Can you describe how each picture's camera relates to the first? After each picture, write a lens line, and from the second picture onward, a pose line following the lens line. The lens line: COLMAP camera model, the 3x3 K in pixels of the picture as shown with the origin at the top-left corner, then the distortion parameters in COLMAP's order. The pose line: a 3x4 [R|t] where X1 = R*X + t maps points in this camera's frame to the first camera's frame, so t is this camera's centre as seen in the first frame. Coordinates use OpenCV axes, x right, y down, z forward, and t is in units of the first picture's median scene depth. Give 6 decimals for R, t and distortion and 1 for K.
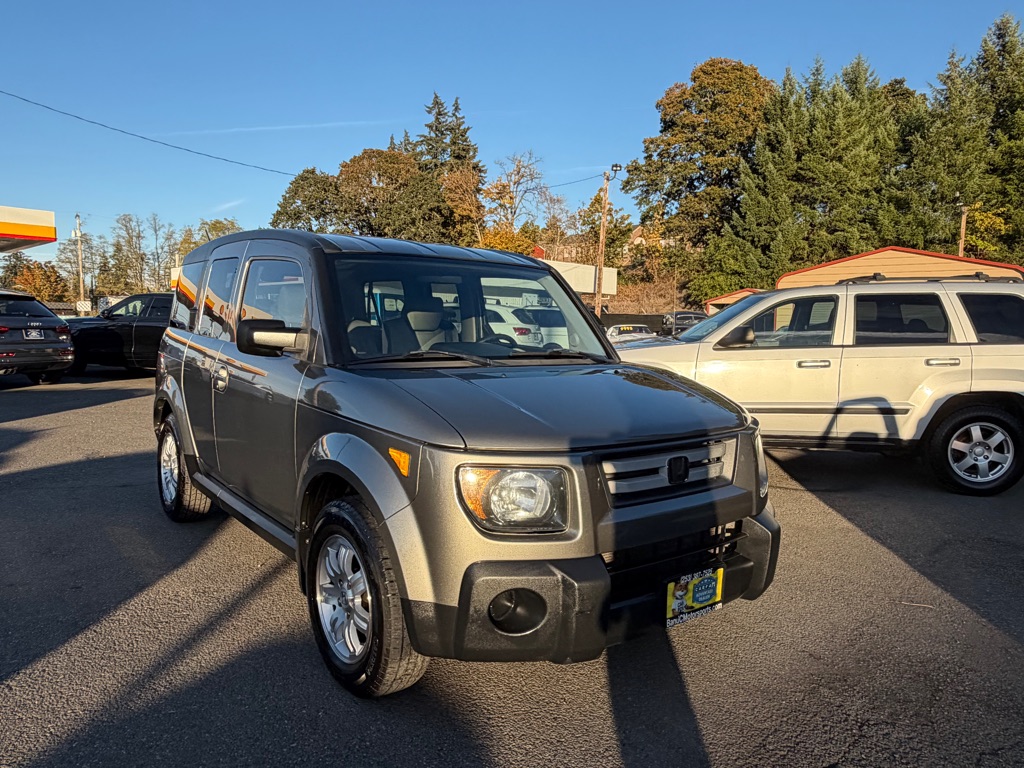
lens RADIAL K [[715.8, 0, 512.0], [0, 715.8, 384.0], [0, 0, 1]] dist [0.001368, 0.001178]
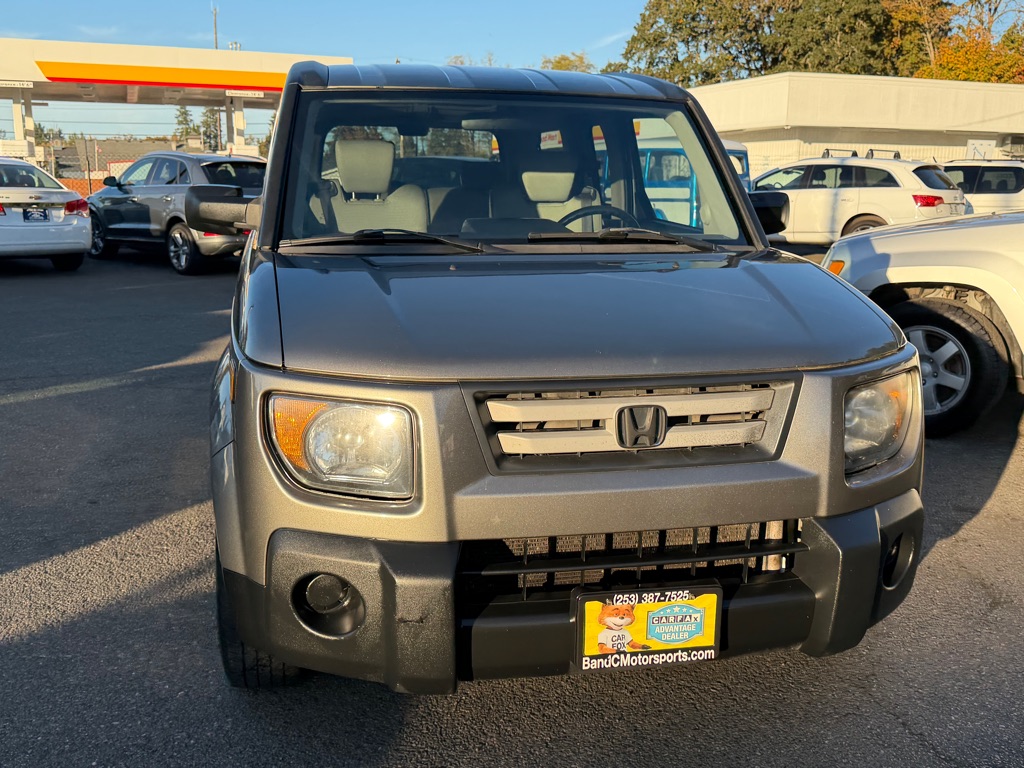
lens RADIAL K [[979.1, 0, 522.9], [0, 979.1, 387.4], [0, 0, 1]] dist [0.150734, -0.308712]
pose [[0.908269, 0.071599, -0.412215, 0.023505], [-0.026157, 0.993038, 0.114851, -0.000370], [0.417569, -0.093533, 0.903818, 0.009507]]
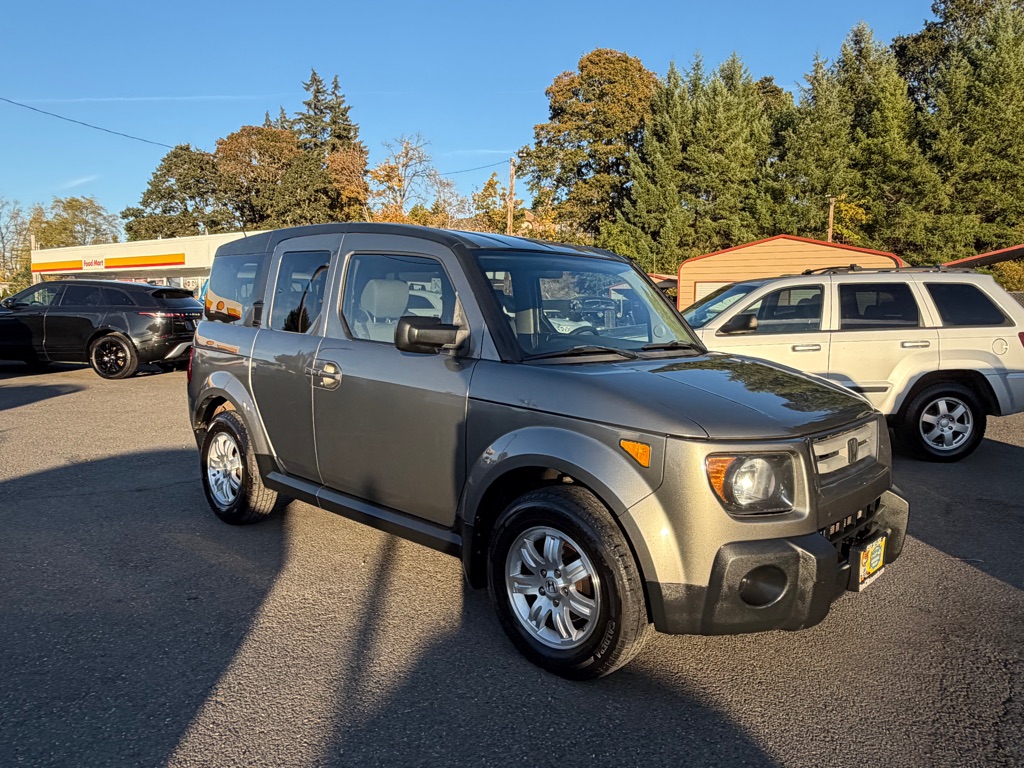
lens RADIAL K [[716.1, 0, 512.7], [0, 716.1, 375.9], [0, 0, 1]] dist [-0.000080, 0.002690]
pose [[0.986942, -0.022950, 0.159431, -0.022356], [0.021162, 0.999693, 0.012905, -0.001021], [-0.159678, -0.009362, 0.987125, -0.000497]]
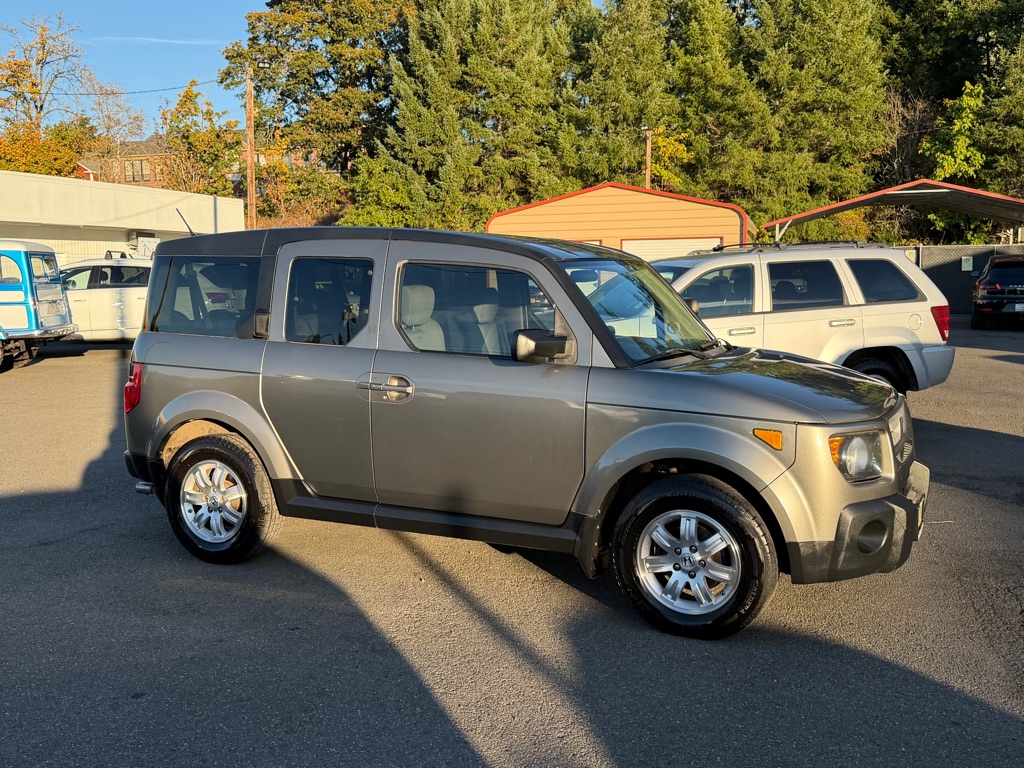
lens RADIAL K [[980.2, 0, 505.0], [0, 980.2, 382.3], [0, 0, 1]] dist [0.188917, -0.389842]
pose [[0.898708, -0.077930, 0.431568, -0.059941], [0.065316, 0.996894, 0.043998, -0.004614], [-0.433656, -0.011354, 0.901007, -0.017791]]
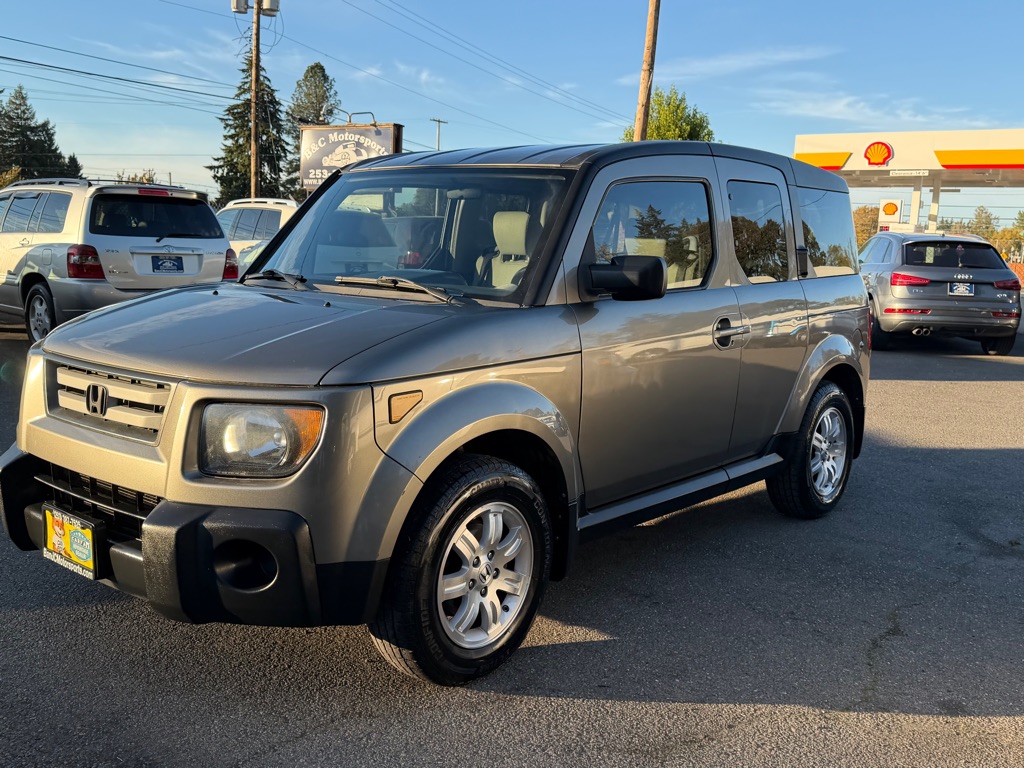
lens RADIAL K [[979.1, 0, 522.9], [0, 979.1, 387.4], [0, 0, 1]] dist [0.150734, -0.308712]
pose [[0.228210, 0.123883, -0.965698, 0.072396], [-0.114229, 0.988428, 0.099805, -0.003465], [0.966888, 0.087534, 0.239720, 0.058324]]
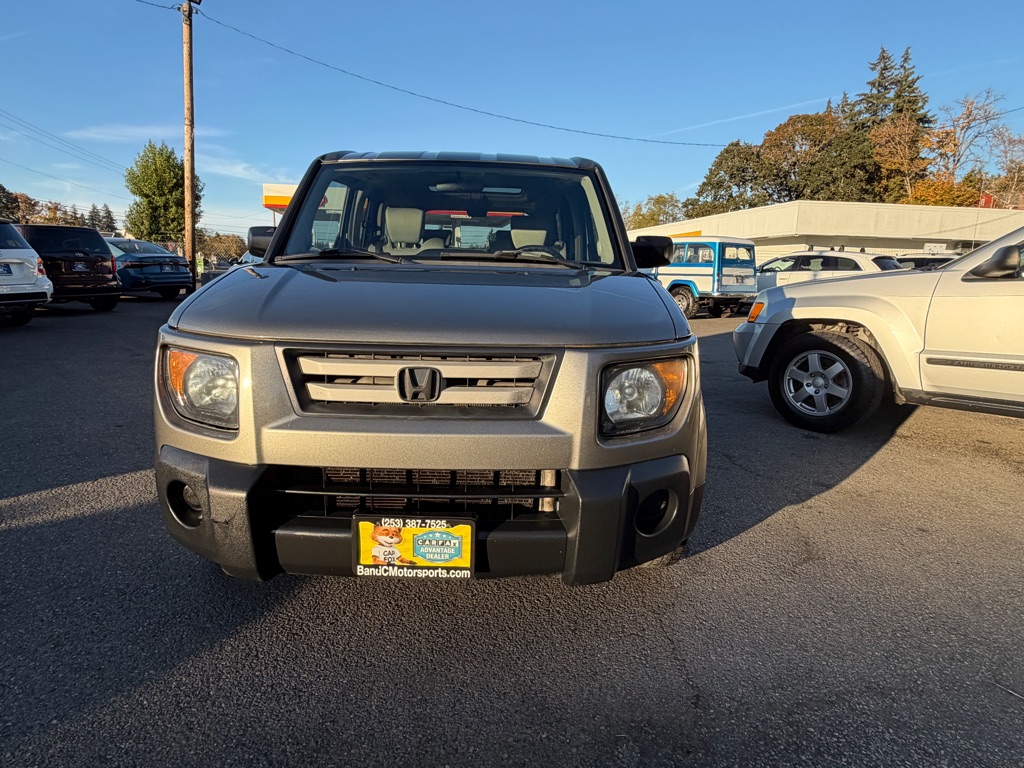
lens RADIAL K [[588.3, 0, 504.9], [0, 588.3, 380.8], [0, 0, 1]] dist [0.001215, -0.000285]
pose [[0.799296, 0.107481, -0.591247, 0.032605], [-0.057147, 0.993011, 0.103259, 0.002254], [0.598214, -0.048747, 0.799853, 0.026853]]
